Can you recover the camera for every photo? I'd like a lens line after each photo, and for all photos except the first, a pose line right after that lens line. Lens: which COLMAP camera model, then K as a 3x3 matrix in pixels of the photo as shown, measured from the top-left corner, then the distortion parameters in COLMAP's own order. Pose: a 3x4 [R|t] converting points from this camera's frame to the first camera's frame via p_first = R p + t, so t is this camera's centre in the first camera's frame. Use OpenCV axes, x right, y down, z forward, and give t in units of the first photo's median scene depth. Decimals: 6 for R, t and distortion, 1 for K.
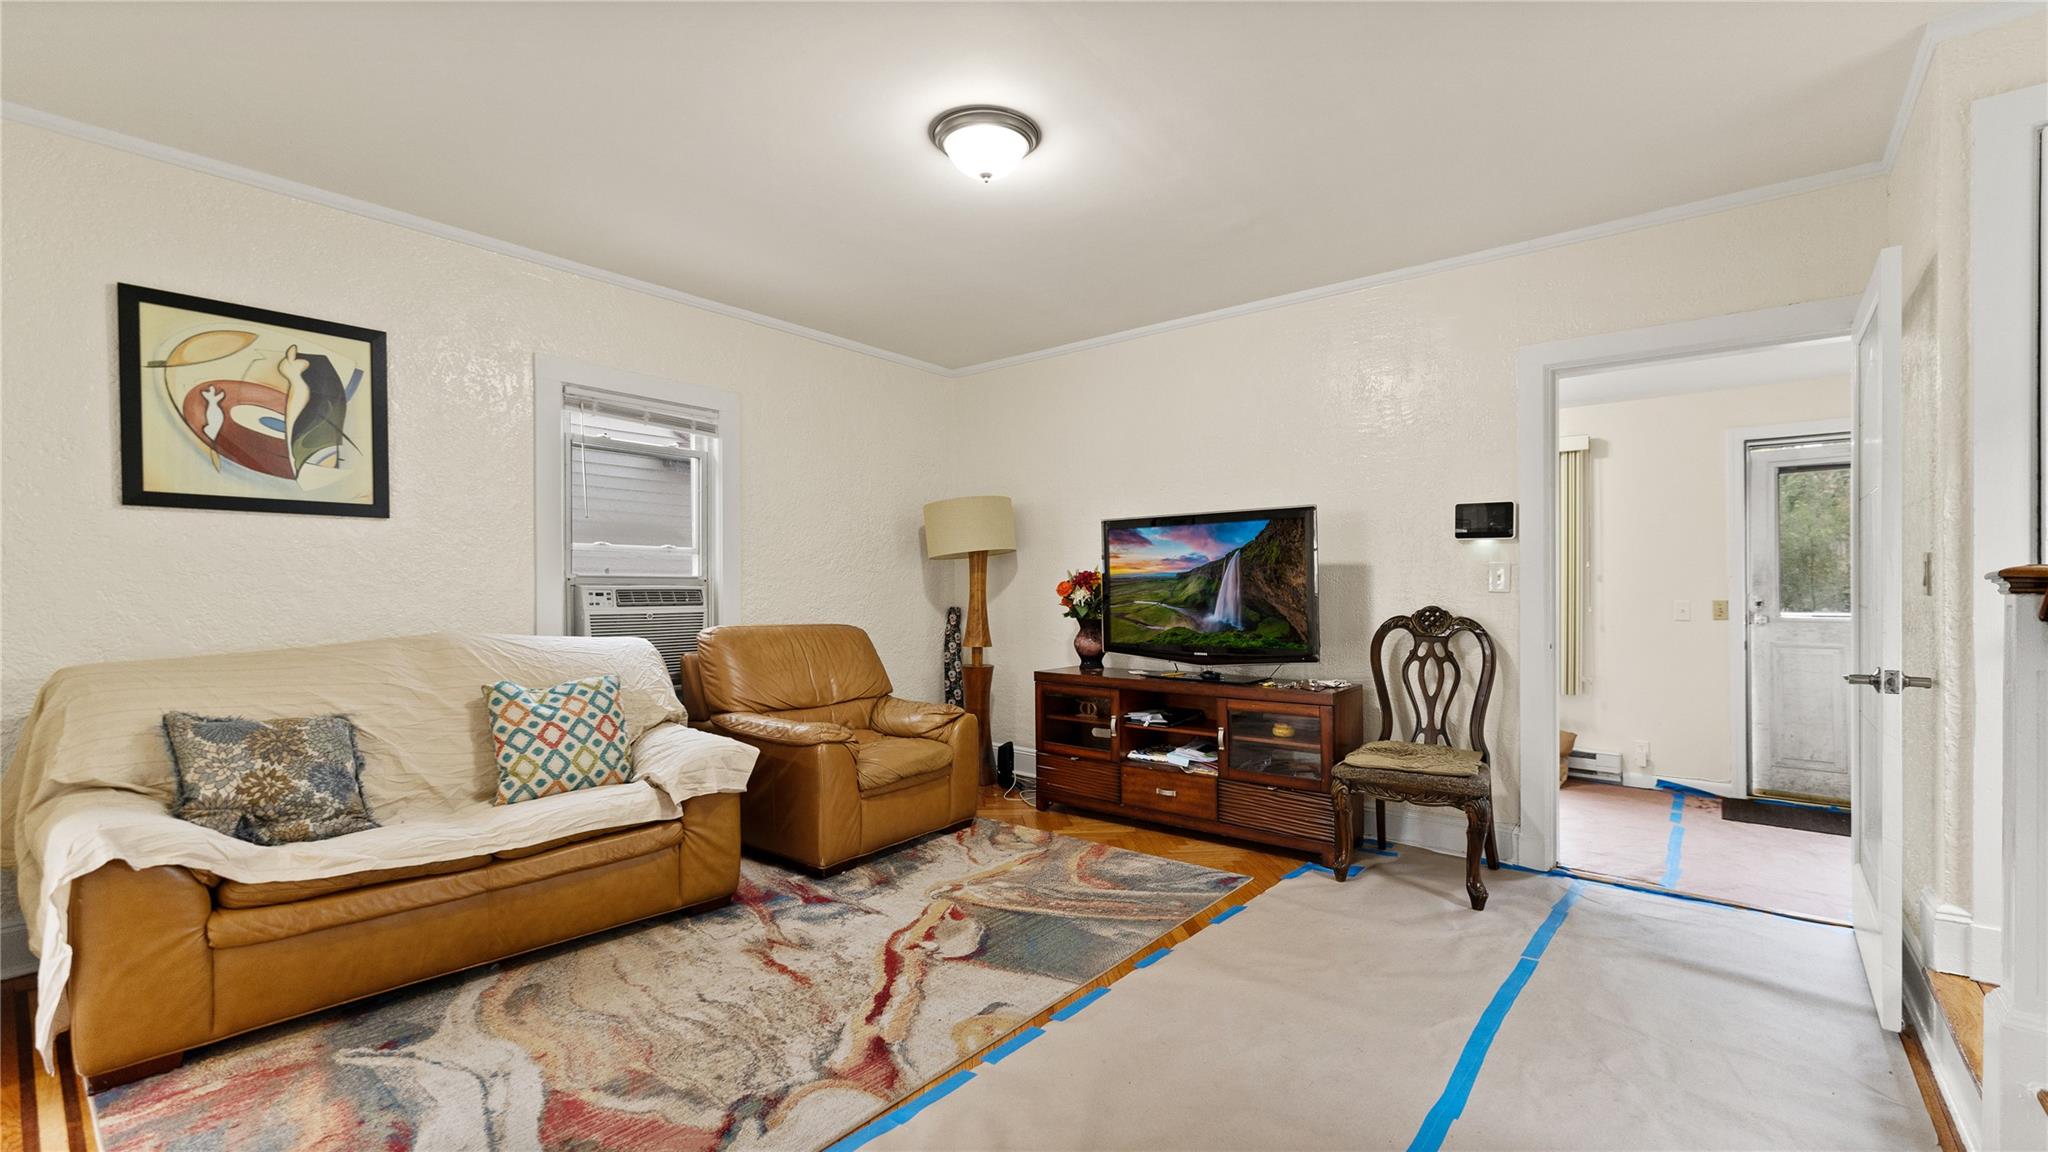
lens RADIAL K [[848.9, 0, 1015.8], [0, 848.9, 591.5], [0, 0, 1]] dist [-0.003445, -0.000190]
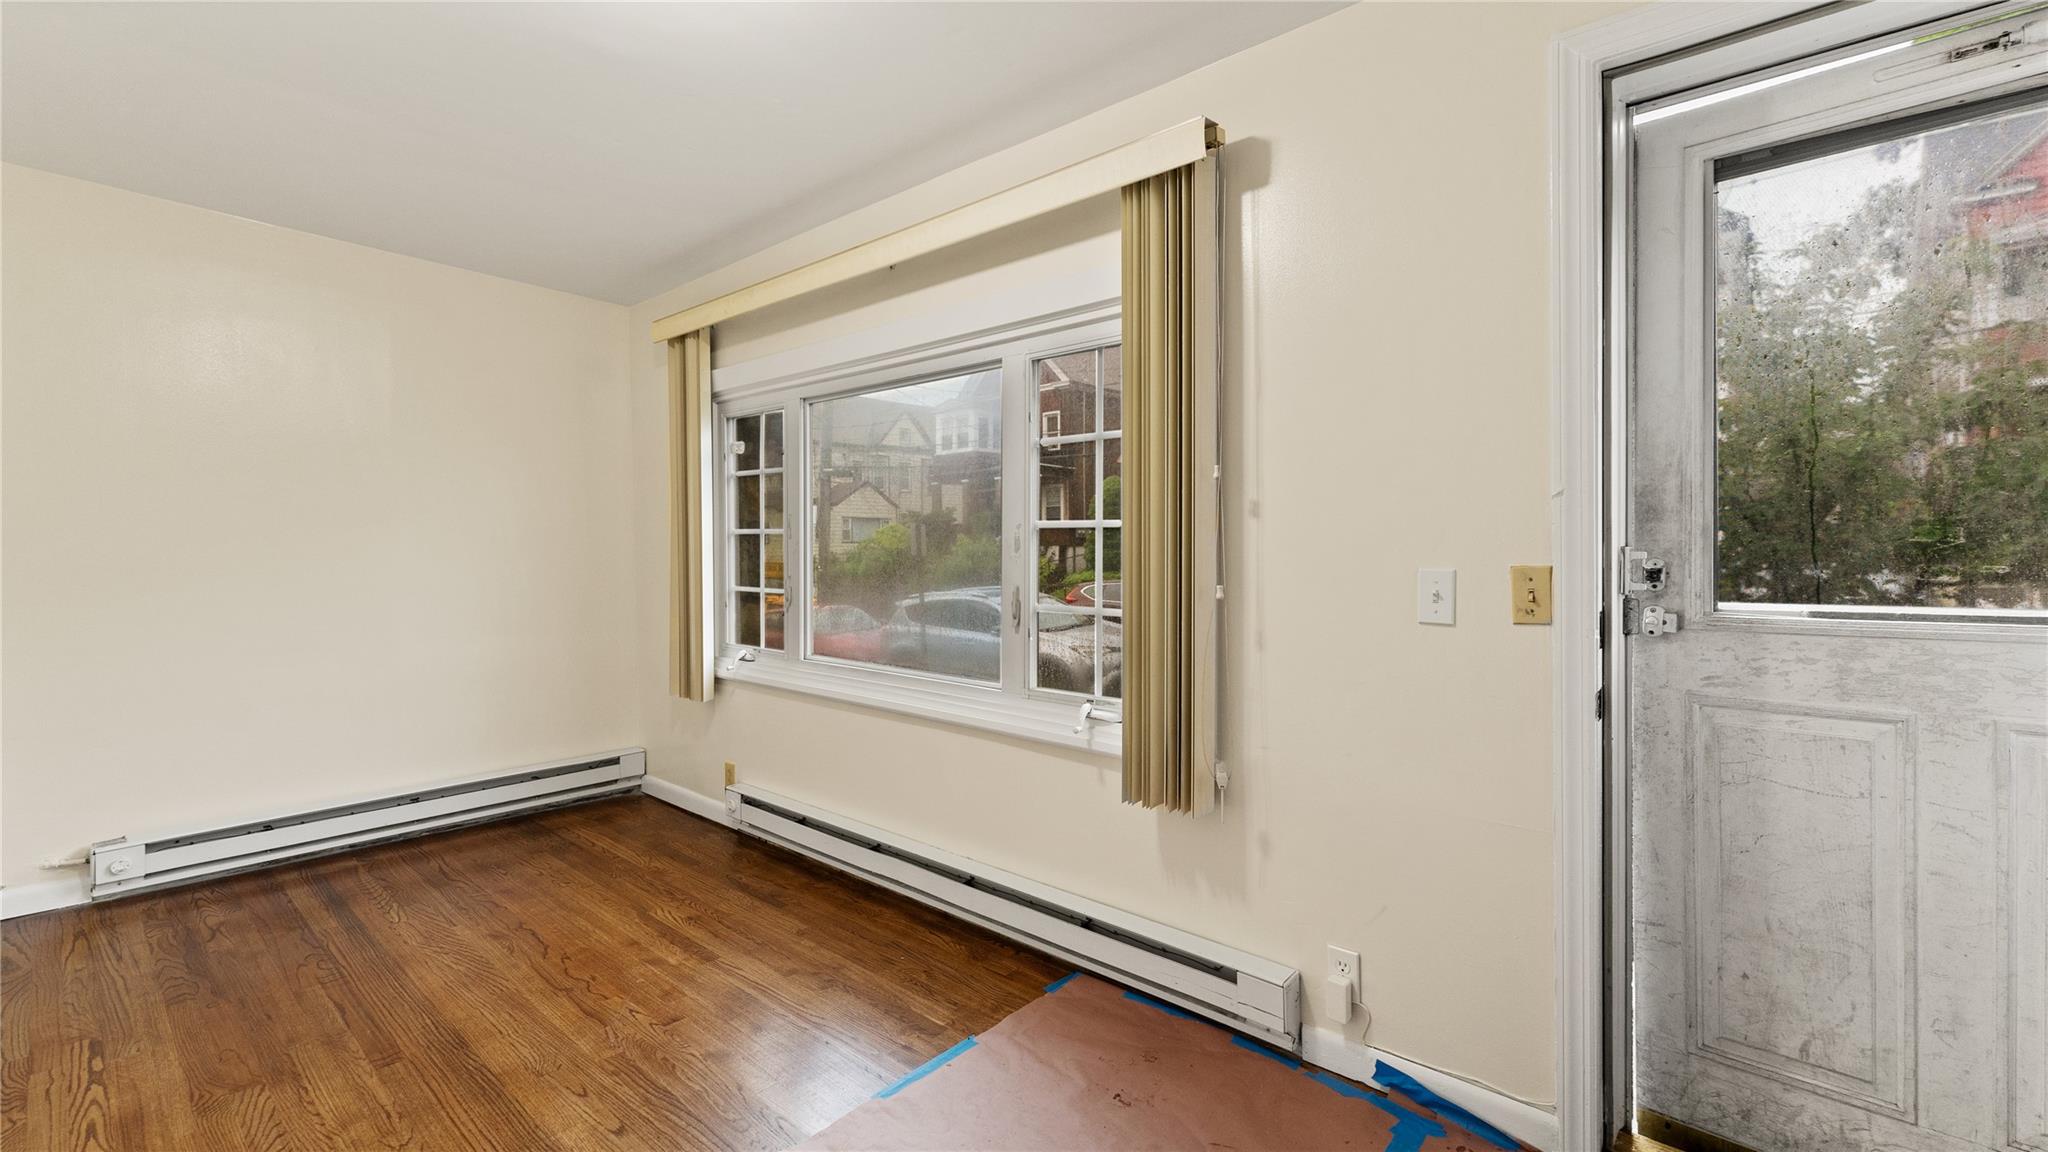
lens RADIAL K [[848.9, 0, 1018.3], [0, 848.9, 565.6], [0, 0, 1]] dist [-0.003445, -0.000190]
pose [[0.999983, 0.005803, -0.000865, 0.076300], [-0.005802, 0.999983, 0.000957, 0.001352], [0.000870, -0.000952, 0.999999, 0.080701]]
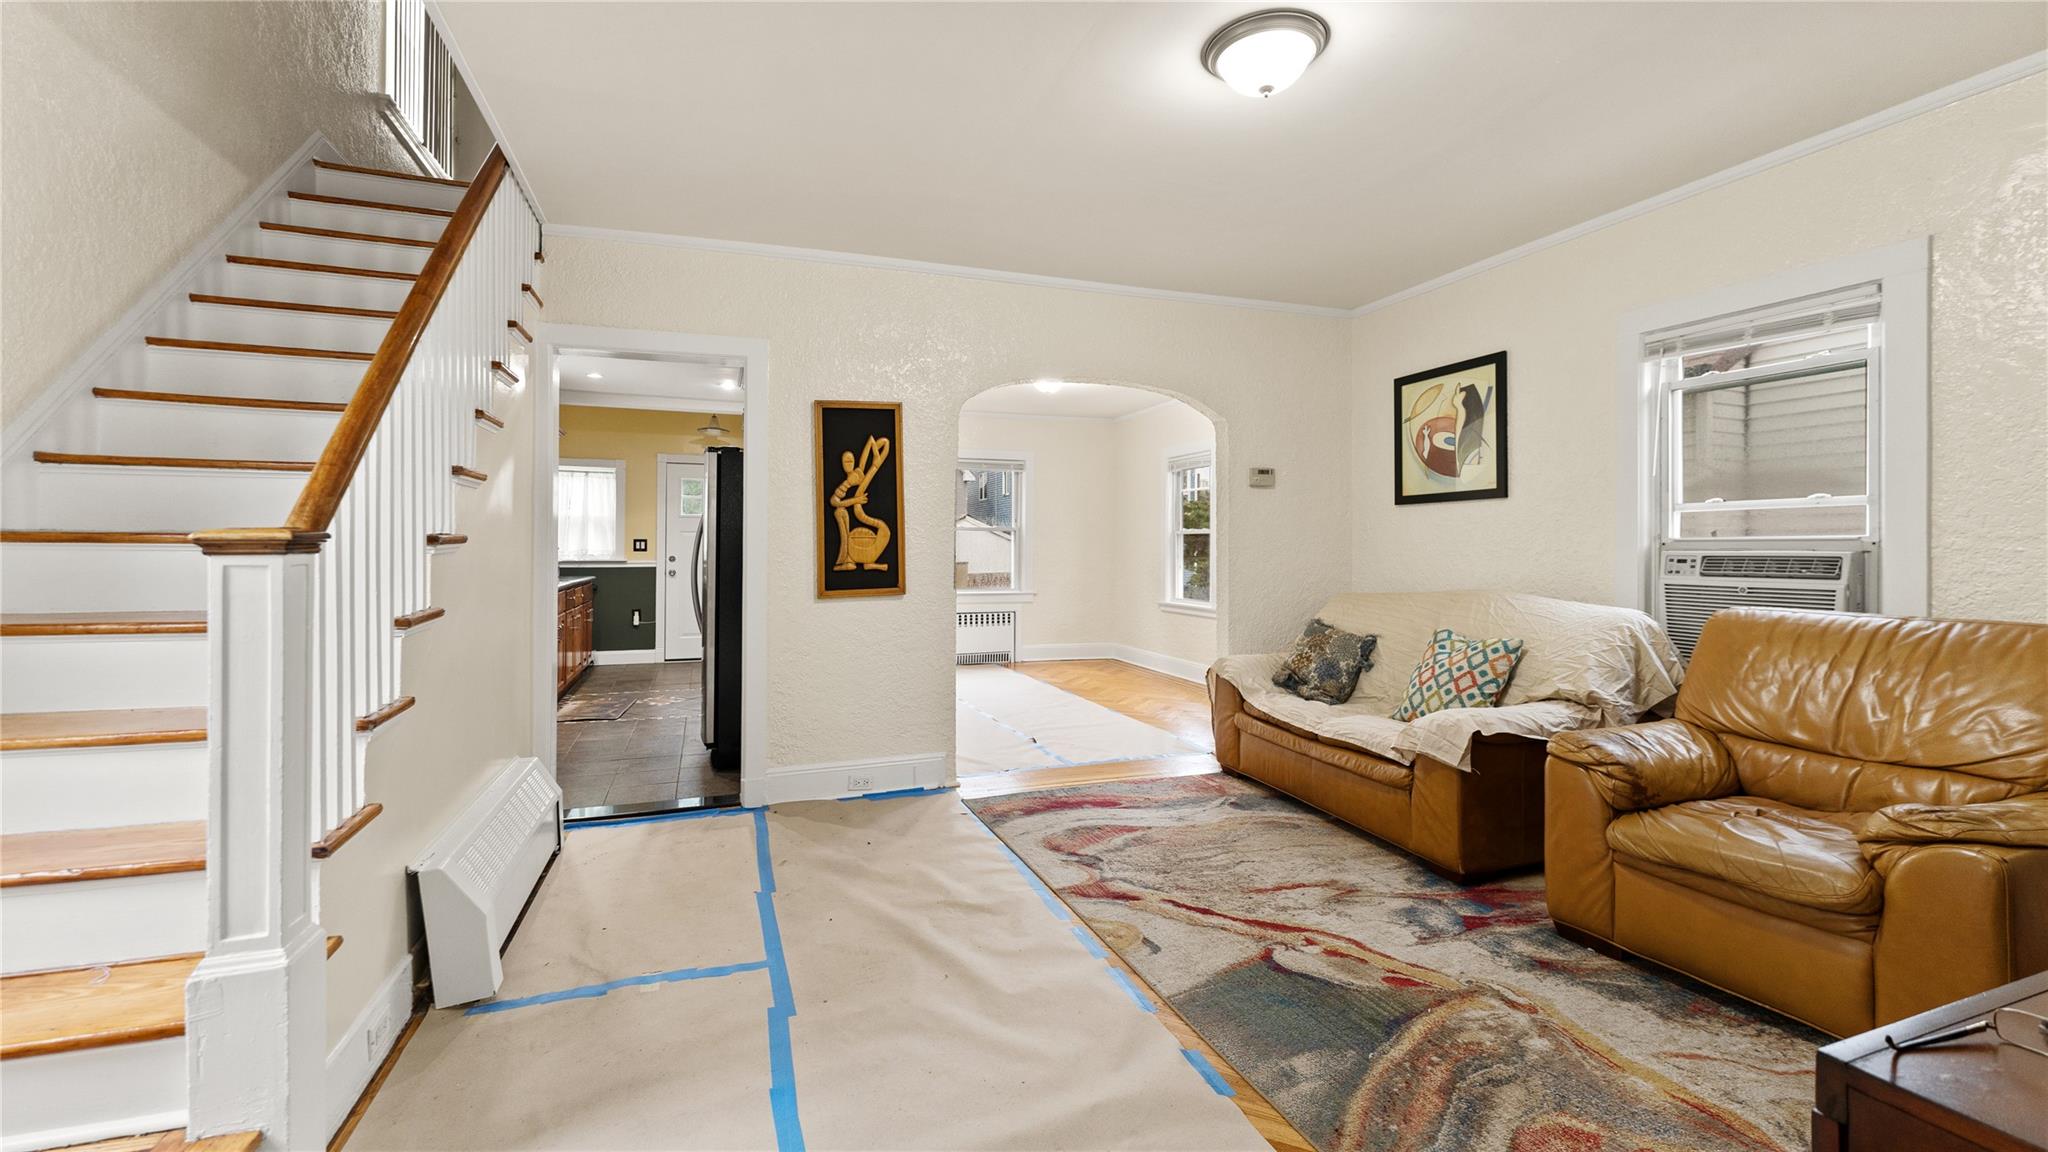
lens RADIAL K [[848.9, 0, 1014.4], [0, 848.9, 556.9], [0, 0, 1]] dist [-0.003445, -0.000190]
pose [[-0.510546, 0.002317, -0.859847, 0.849719], [-0.008701, 0.999931, 0.007861, -0.002821], [0.859806, 0.011495, -0.510491, 1.212823]]
